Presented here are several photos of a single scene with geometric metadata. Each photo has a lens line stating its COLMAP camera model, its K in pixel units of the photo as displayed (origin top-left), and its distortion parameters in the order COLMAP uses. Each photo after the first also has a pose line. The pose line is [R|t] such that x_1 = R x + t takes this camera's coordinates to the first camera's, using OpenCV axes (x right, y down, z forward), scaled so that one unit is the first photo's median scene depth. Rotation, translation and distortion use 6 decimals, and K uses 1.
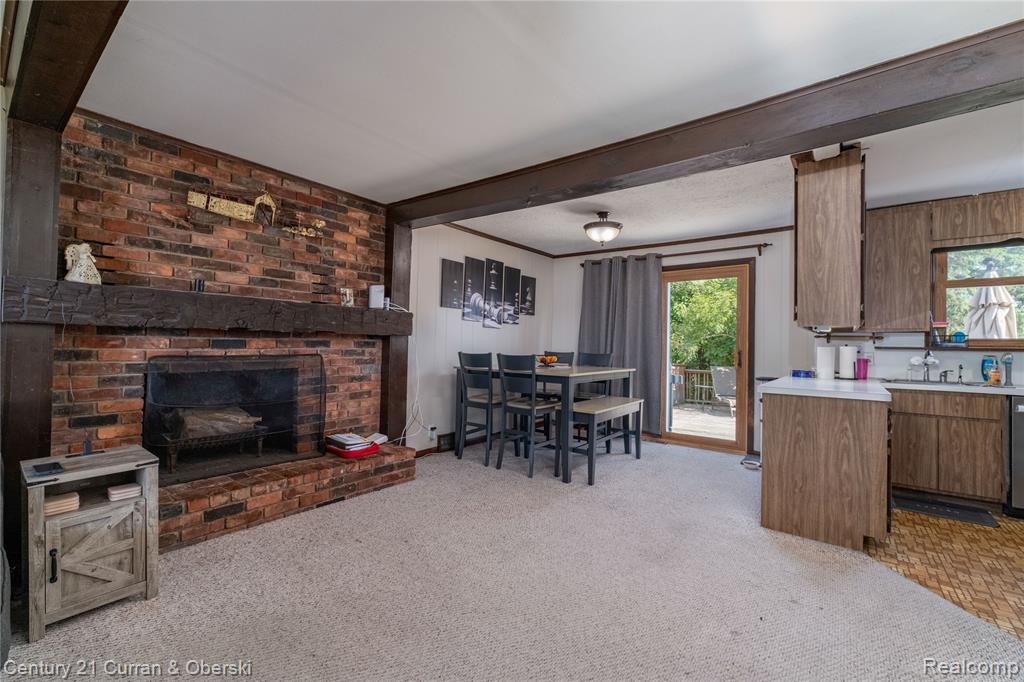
lens RADIAL K [[426.3, 0, 512.4], [0, 426.3, 333.4], [0, 0, 1]] dist [-0.003439, -0.000267]
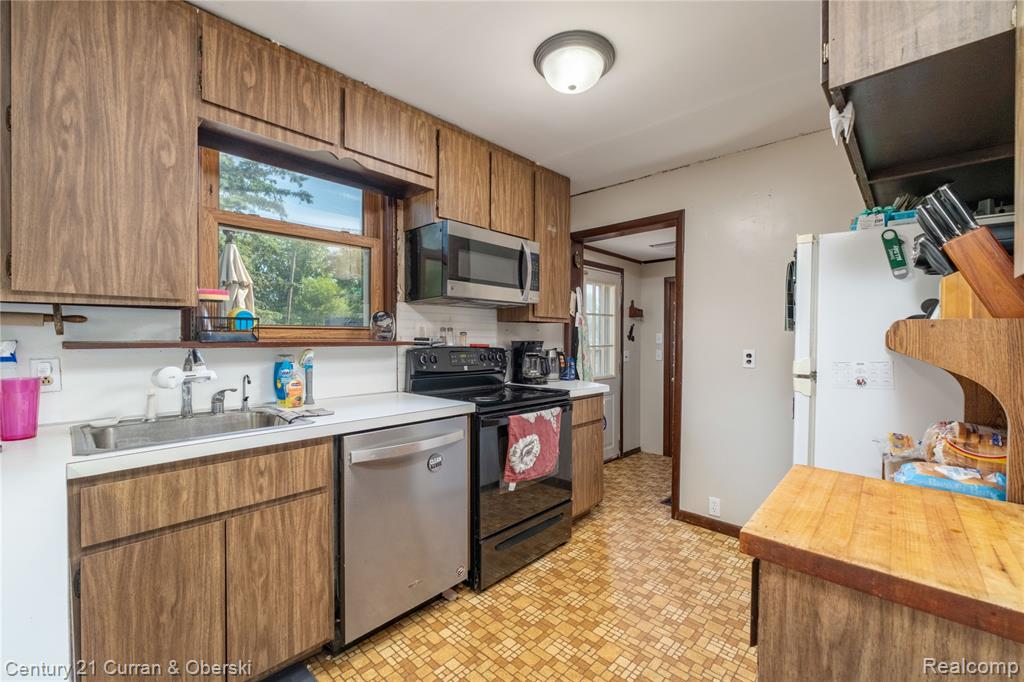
lens RADIAL K [[426.3, 0, 509.9], [0, 426.3, 349.5], [0, 0, 1]] dist [-0.003439, -0.000267]
pose [[0.098419, -0.047744, 0.993999, 0.573523], [-0.036158, 0.998017, 0.051517, 0.004312], [-0.994488, -0.041011, 0.096497, 0.632206]]
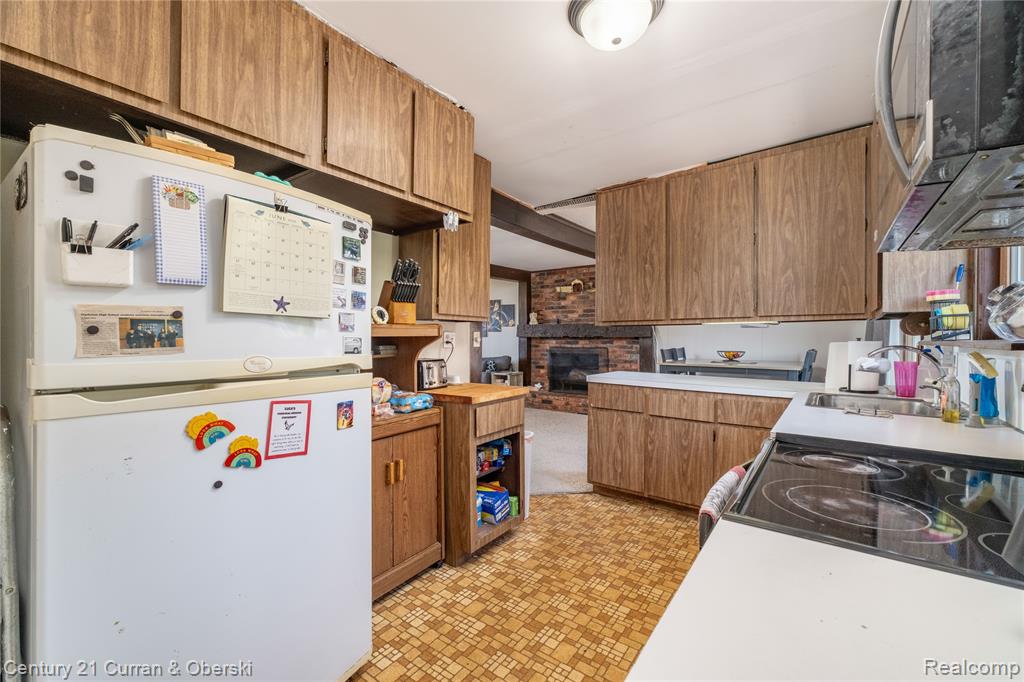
lens RADIAL K [[426.3, 0, 517.5], [0, 426.3, 337.4], [0, 0, 1]] dist [-0.003439, -0.000267]
pose [[0.037838, -0.018557, -0.999112, 1.509750], [0.024248, 0.999550, -0.017647, 0.025314], [0.998990, -0.023559, 0.038271, 0.492257]]
